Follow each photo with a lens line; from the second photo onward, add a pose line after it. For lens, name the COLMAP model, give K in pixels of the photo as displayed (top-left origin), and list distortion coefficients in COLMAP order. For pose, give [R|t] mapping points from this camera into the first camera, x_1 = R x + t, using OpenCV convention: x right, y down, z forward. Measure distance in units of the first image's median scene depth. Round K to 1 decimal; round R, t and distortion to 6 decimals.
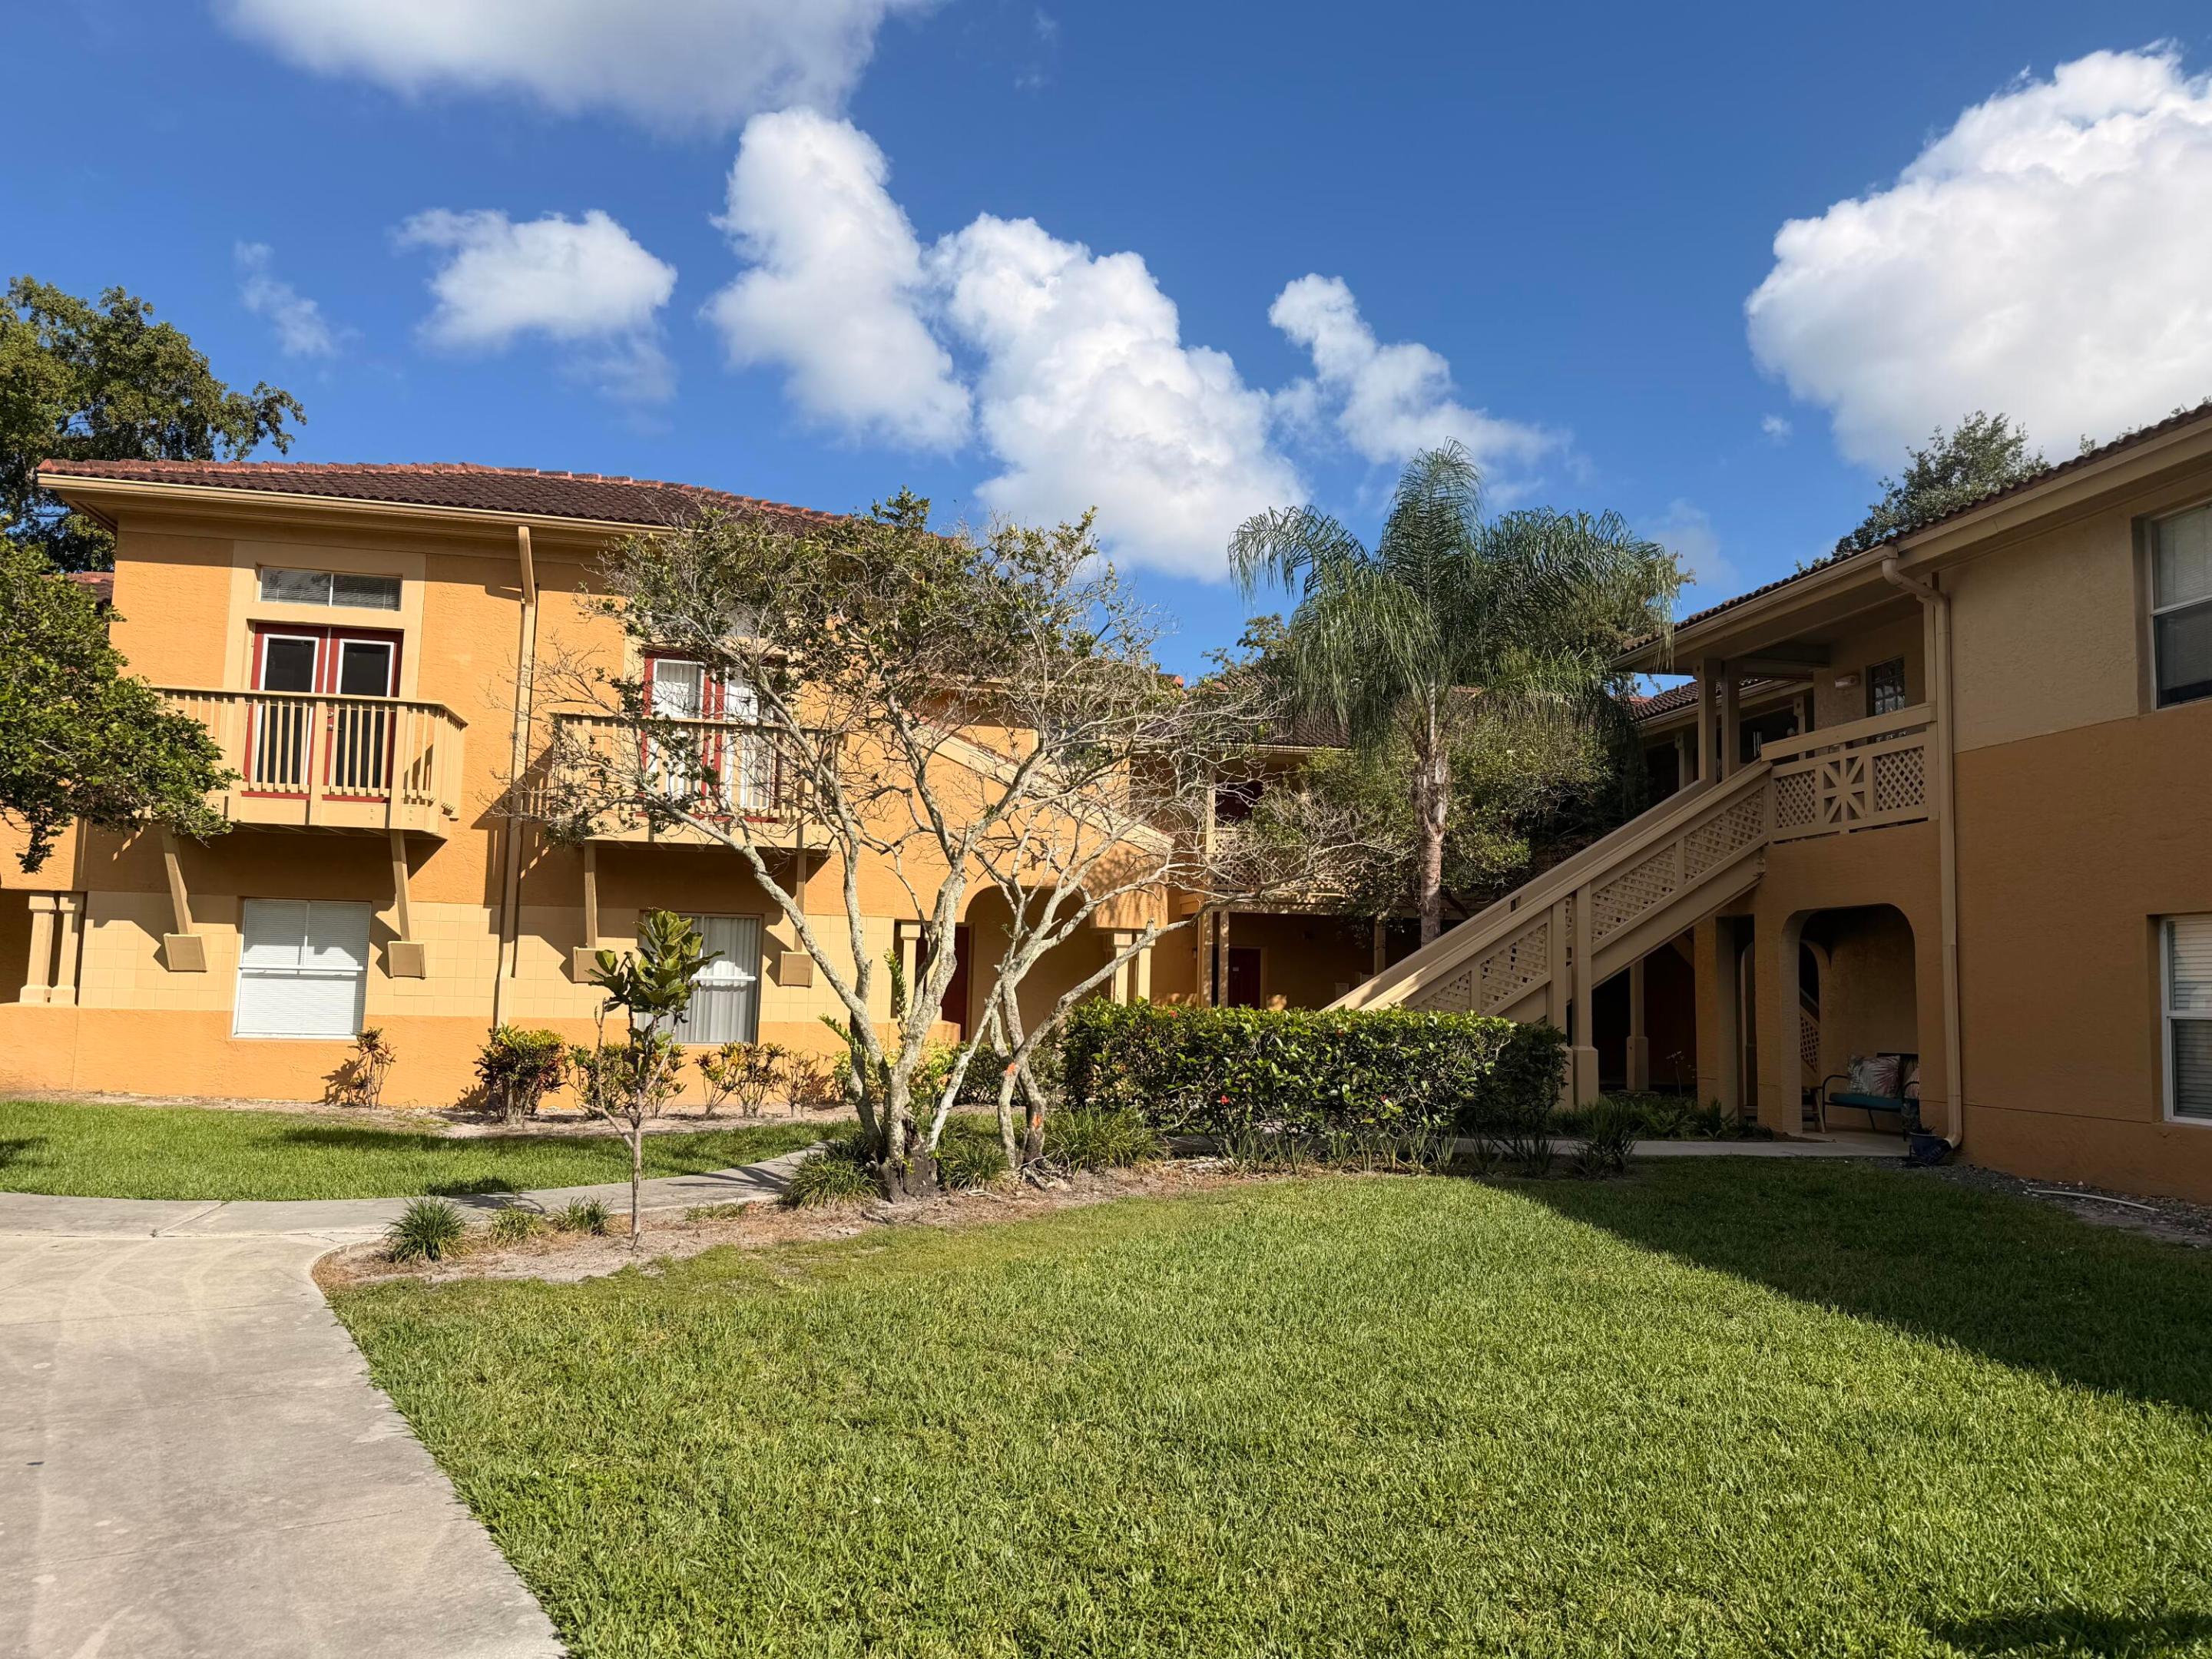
lens RADIAL K [[1502.0, 0, 1106.0], [0, 1502.0, 829.5], [0, 0, 1]] dist [0.007936, 0.005937]
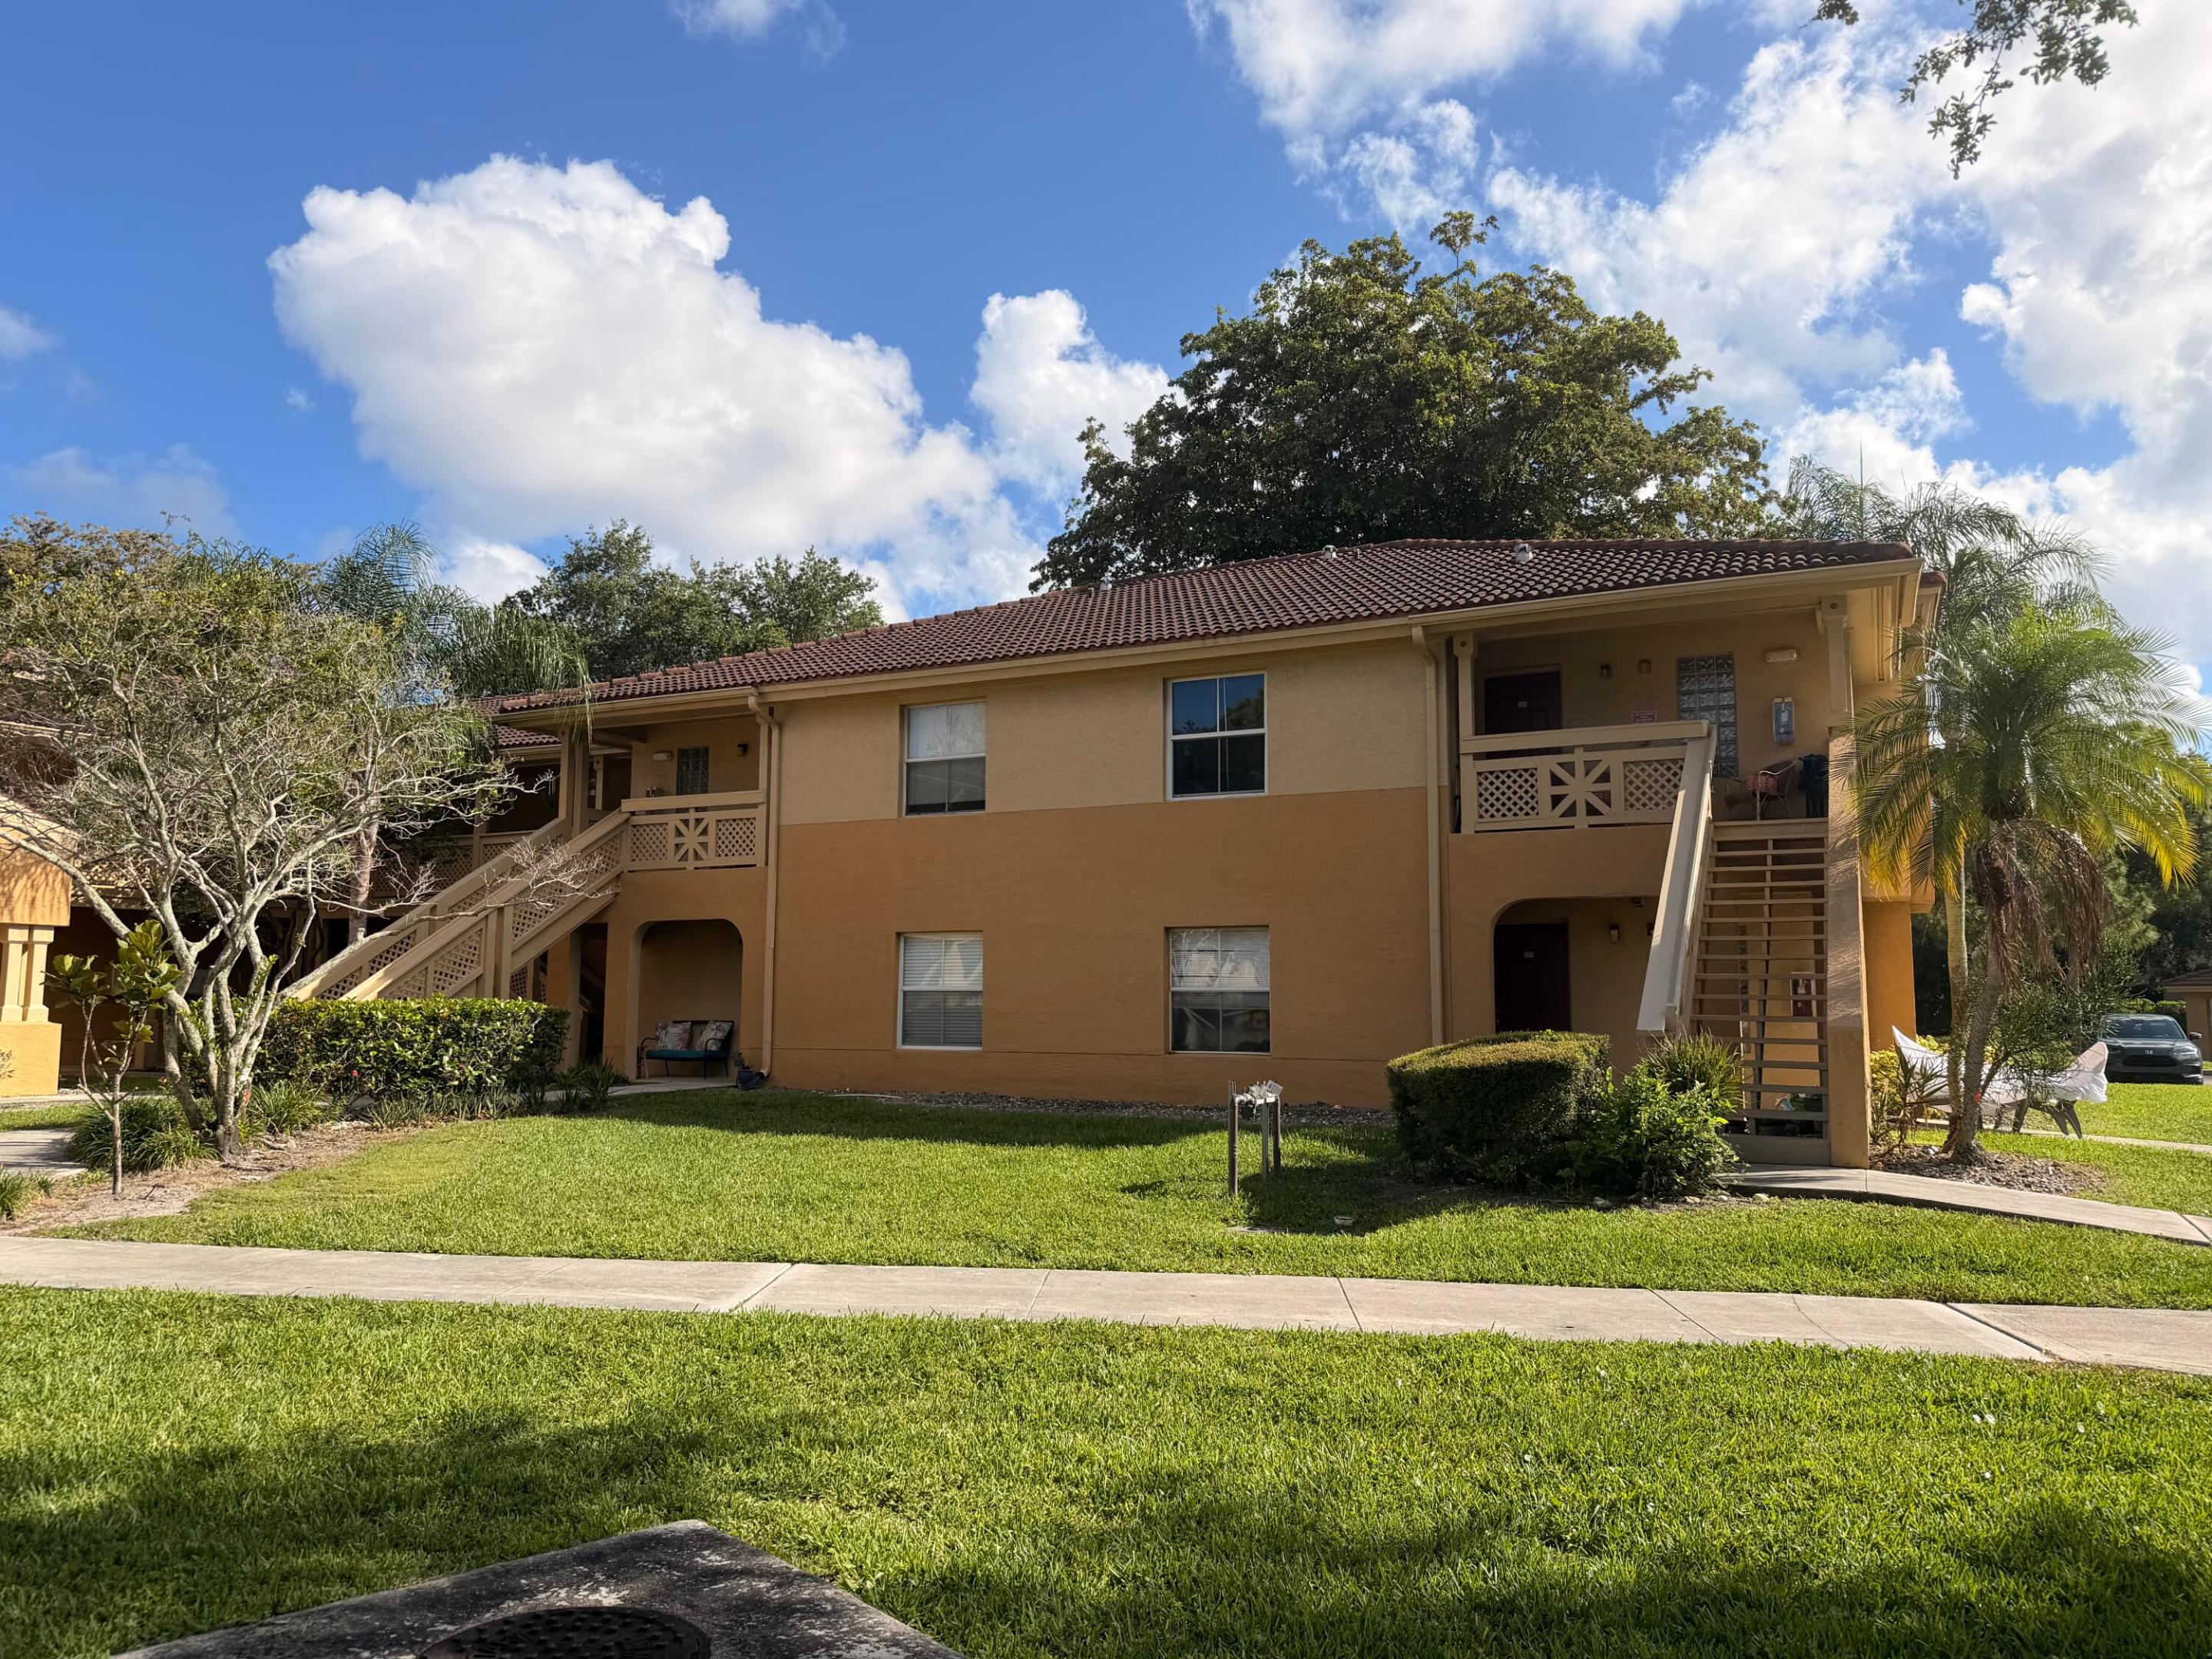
lens RADIAL K [[1546.1, 0, 1106.0], [0, 1546.1, 829.5], [0, 0, 1]] dist [-0.102675, 0.000144]
pose [[0.585701, 0.056739, 0.808539, -0.475406], [-0.065356, 0.997605, -0.022663, -0.028959], [-0.807888, -0.039570, 0.588007, -0.193353]]
